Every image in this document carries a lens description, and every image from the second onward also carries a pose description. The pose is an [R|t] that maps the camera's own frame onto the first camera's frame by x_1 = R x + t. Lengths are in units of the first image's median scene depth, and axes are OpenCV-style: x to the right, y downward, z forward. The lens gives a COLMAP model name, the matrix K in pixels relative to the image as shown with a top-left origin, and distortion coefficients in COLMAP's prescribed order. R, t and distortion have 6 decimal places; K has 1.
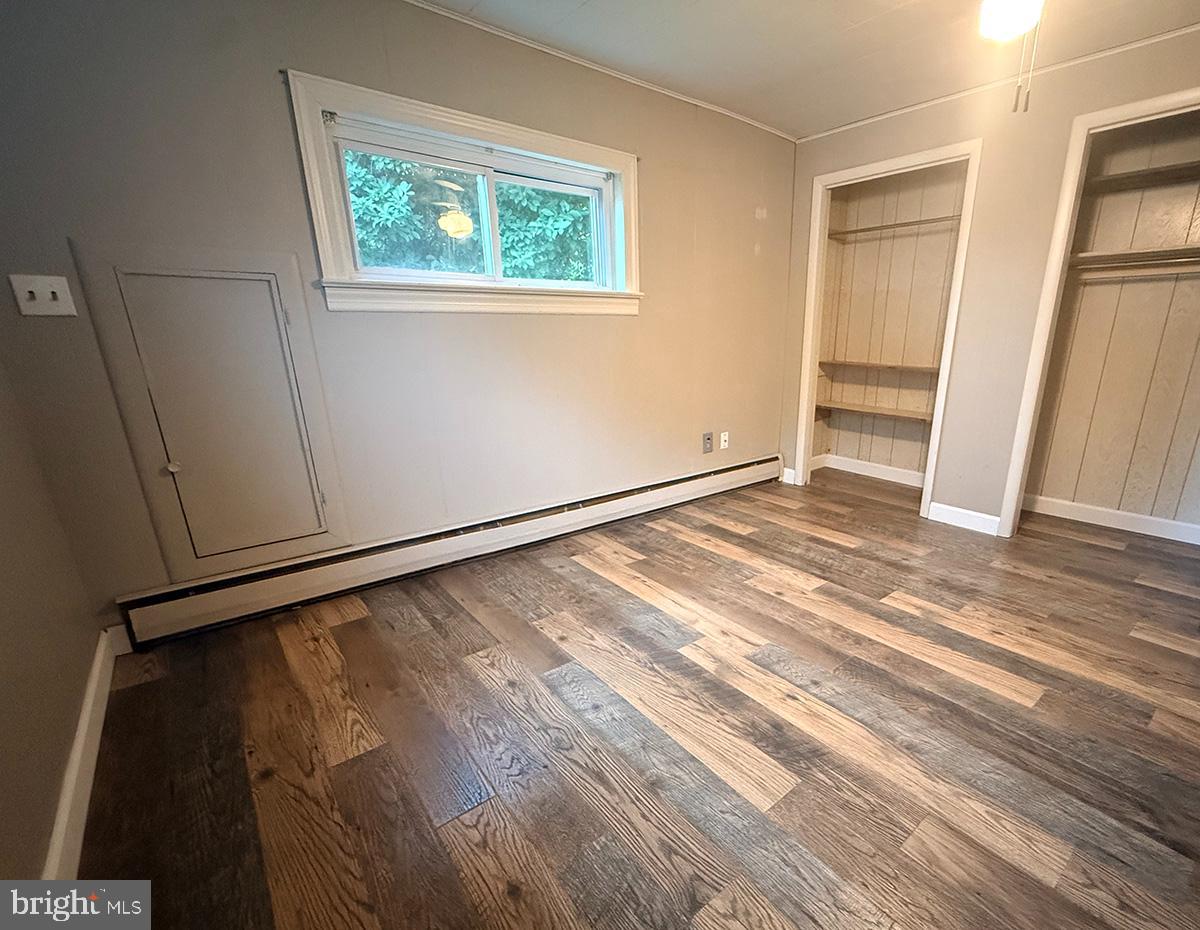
lens RADIAL K [[553.6, 0, 661.4], [0, 553.6, 514.4], [0, 0, 1]] dist [-0.001547, -0.000500]
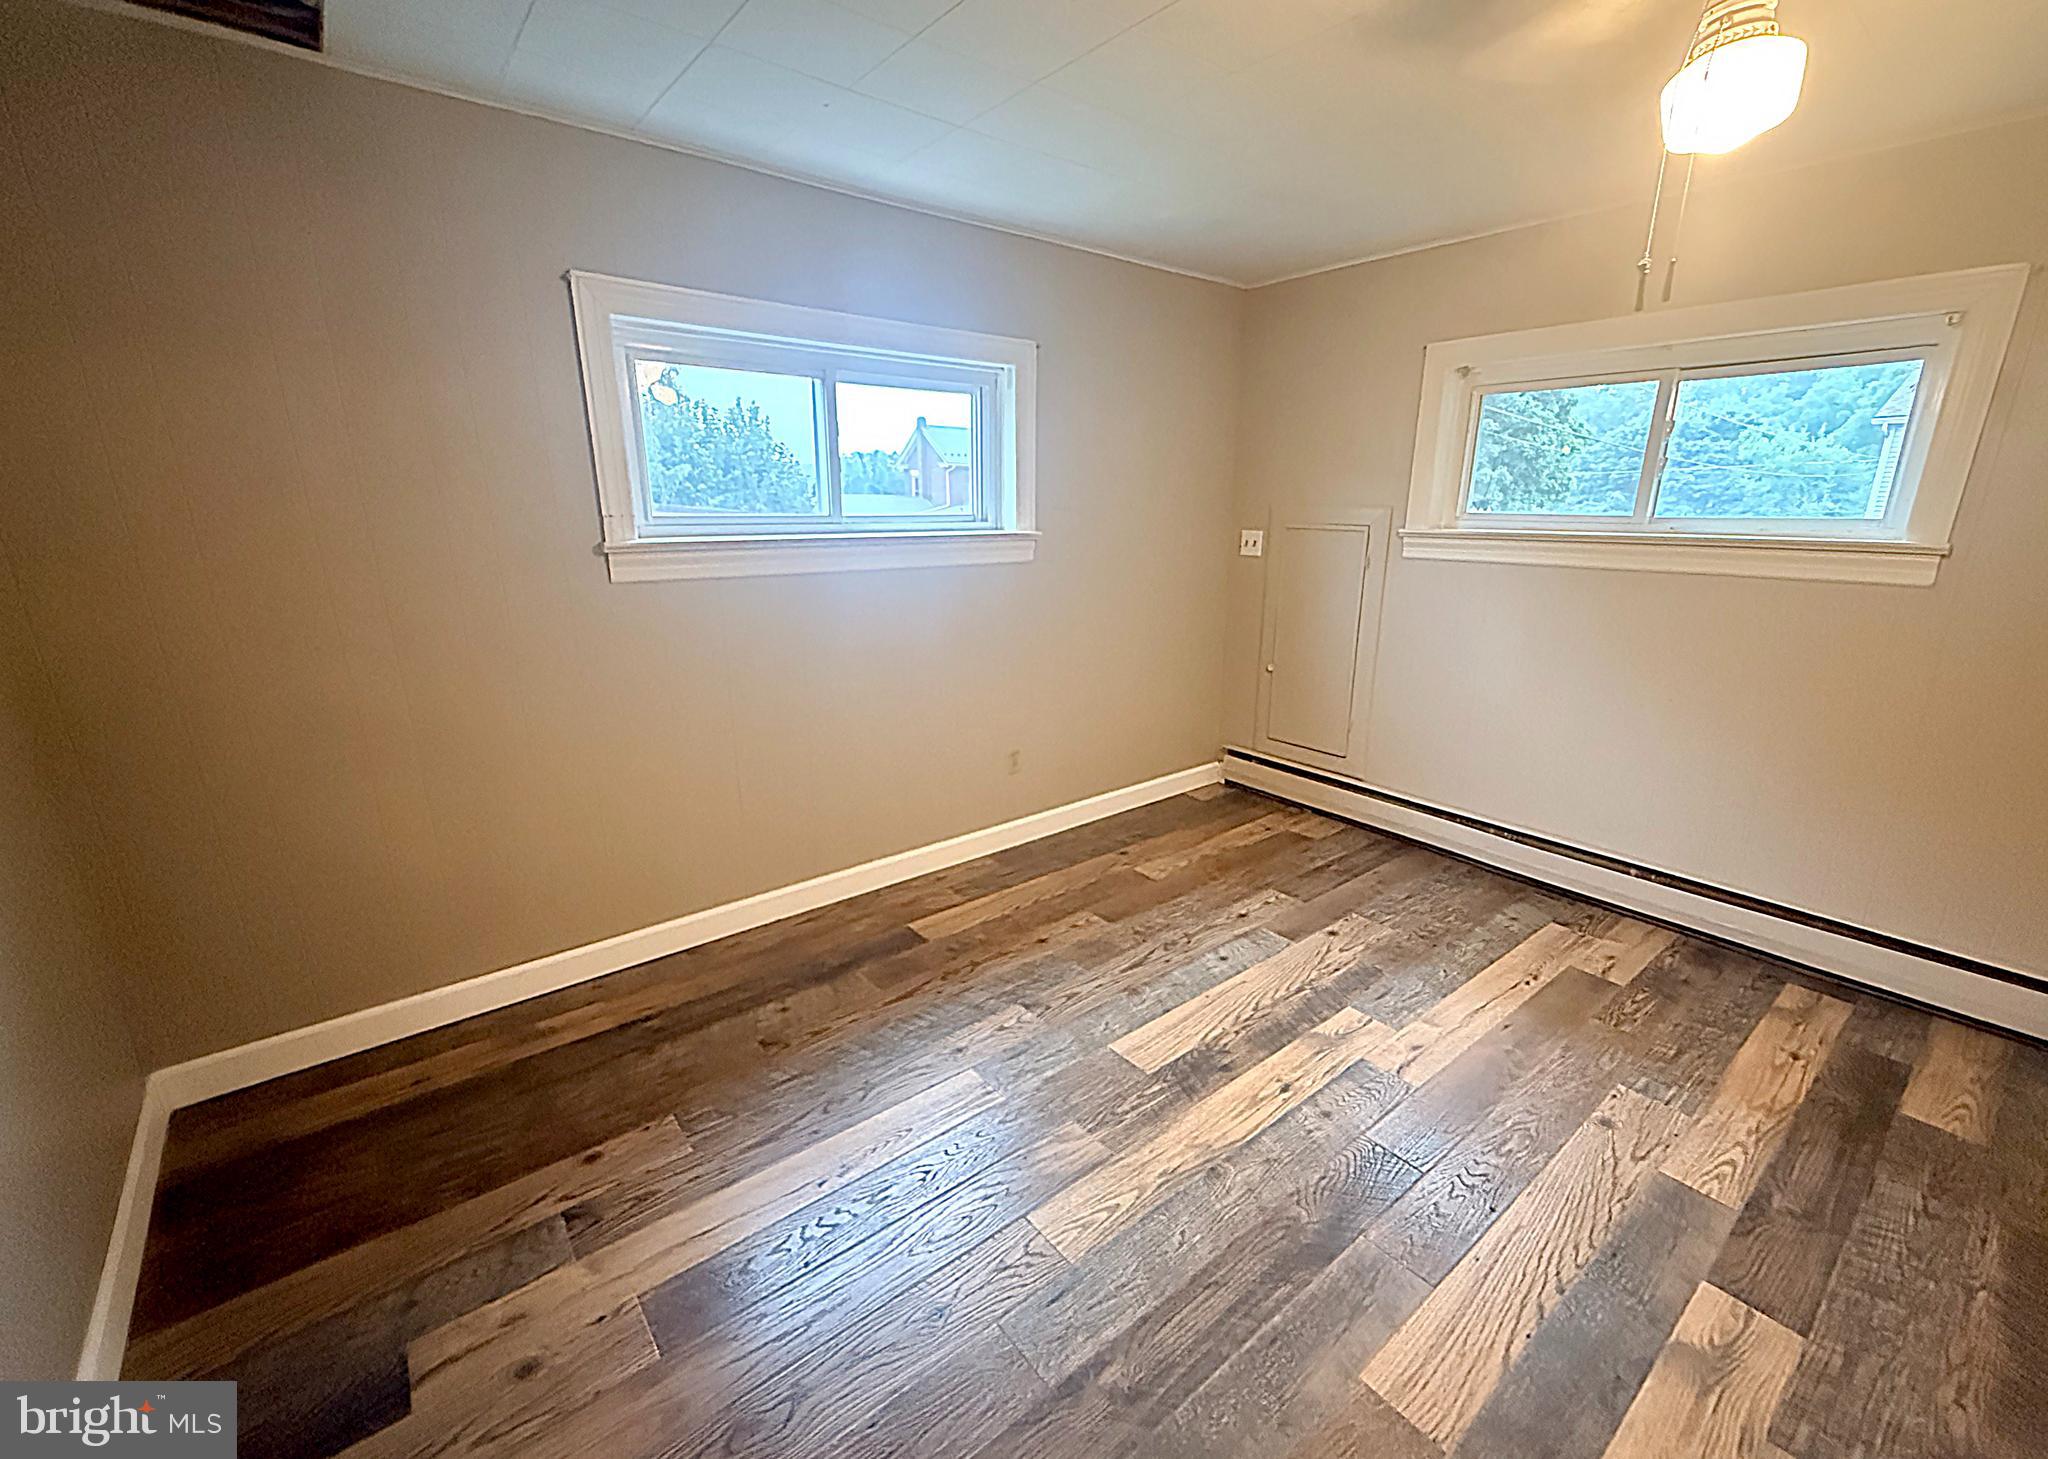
lens RADIAL K [[847.3, 0, 1021.4], [0, 847.3, 735.9], [0, 0, 1]] dist [0.002639, -0.000489]
pose [[-0.052633, 0.270867, -0.961177, 1.122077], [-0.313765, 0.909281, 0.273424, -0.292853], [0.948041, 0.315975, 0.037130, 0.391584]]
